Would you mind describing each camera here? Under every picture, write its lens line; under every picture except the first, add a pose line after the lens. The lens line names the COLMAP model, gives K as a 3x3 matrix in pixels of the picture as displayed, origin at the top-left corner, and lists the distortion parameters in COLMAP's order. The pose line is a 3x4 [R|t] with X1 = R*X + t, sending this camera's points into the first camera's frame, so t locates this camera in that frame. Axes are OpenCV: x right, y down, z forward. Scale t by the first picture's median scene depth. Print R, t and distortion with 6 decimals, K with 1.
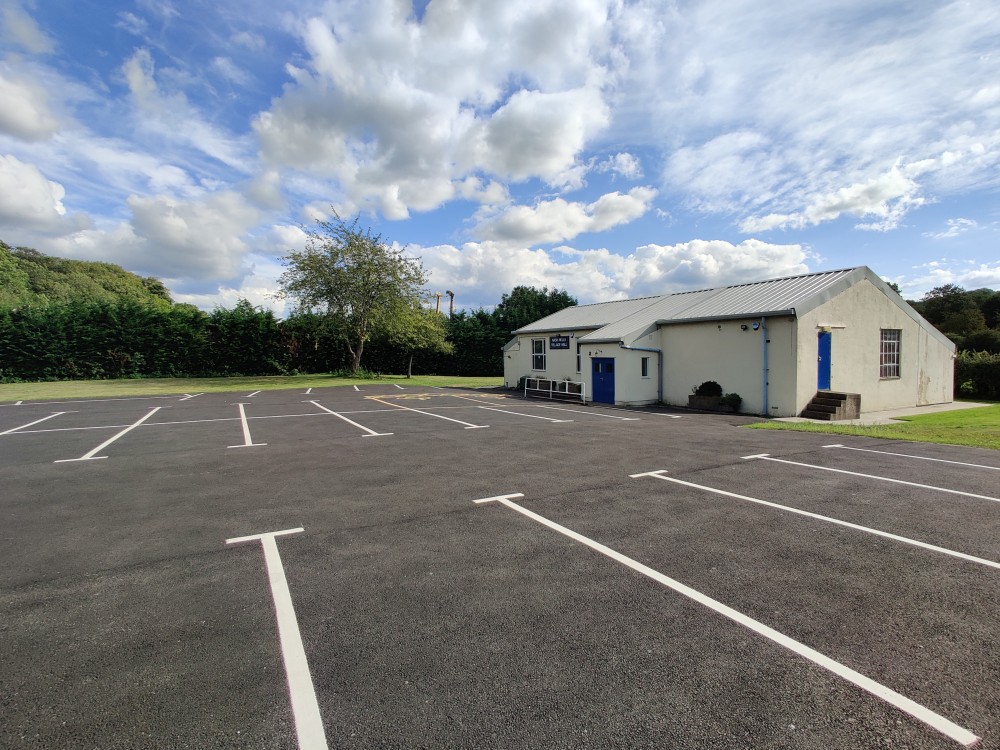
lens RADIAL K [[511.8, 0, 487.2], [0, 511.8, 374.0], [0, 0, 1]] dist [-0.005633, -0.000236]
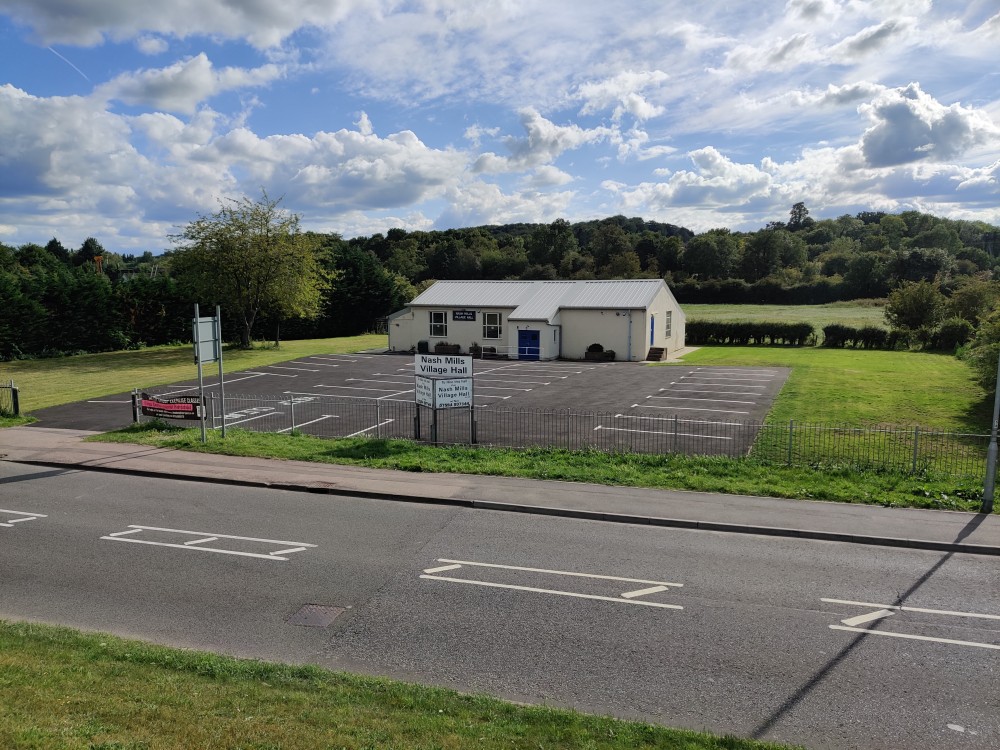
lens RADIAL K [[765.4, 0, 501.6], [0, 765.4, 397.0], [0, 0, 1]] dist [0.178125, -0.002979]
pose [[0.803878, -0.093756, 0.587358, -0.986530], [0.025630, 0.992042, 0.123275, -0.097036], [-0.594242, -0.084044, 0.799883, -0.664822]]
